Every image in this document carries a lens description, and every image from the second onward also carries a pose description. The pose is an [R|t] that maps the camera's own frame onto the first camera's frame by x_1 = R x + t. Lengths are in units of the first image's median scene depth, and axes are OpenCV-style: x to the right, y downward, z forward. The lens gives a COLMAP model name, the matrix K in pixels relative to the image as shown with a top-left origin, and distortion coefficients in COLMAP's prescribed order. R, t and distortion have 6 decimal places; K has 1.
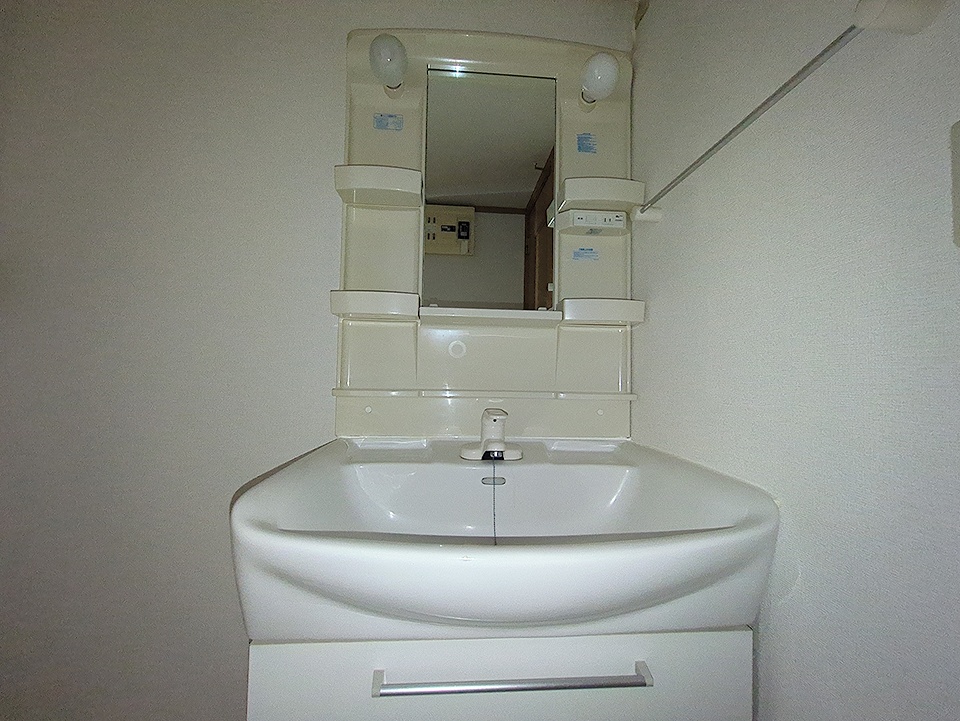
lens RADIAL K [[379.9, 0, 480.0], [0, 379.9, 360.5], [0, 0, 1]] dist [-0.001618, -0.000194]
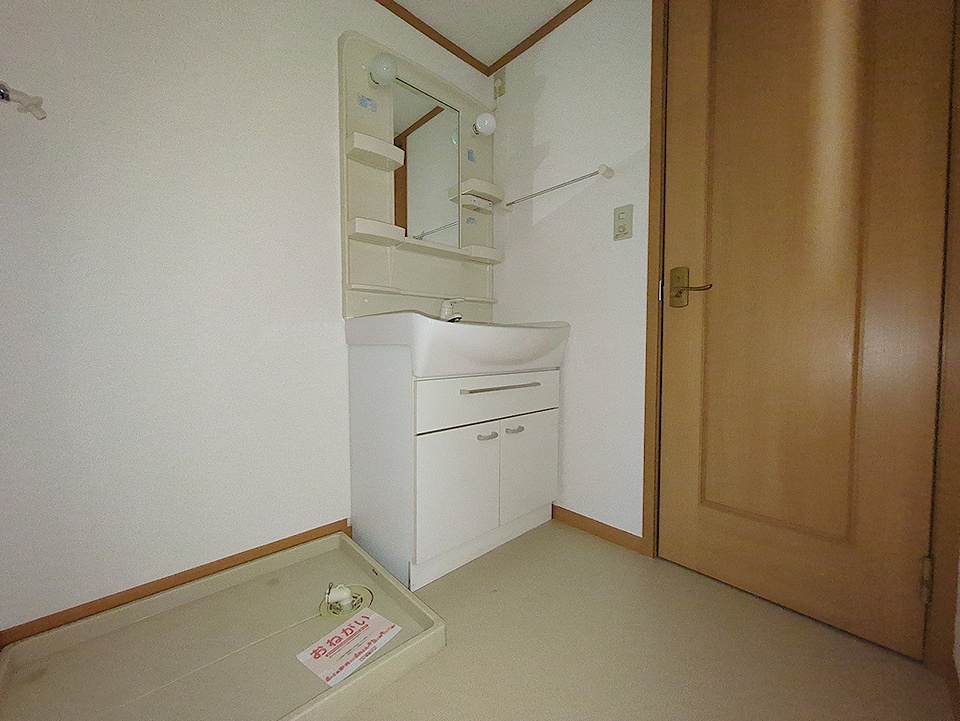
lens RADIAL K [[379.9, 0, 480.0], [0, 379.9, 360.5], [0, 0, 1]] dist [-0.001618, -0.000194]
pose [[0.780684, -0.045167, 0.623291, -0.876273], [-0.022579, 0.994695, 0.100361, 0.205465], [-0.624518, -0.092424, 0.775523, -0.507446]]
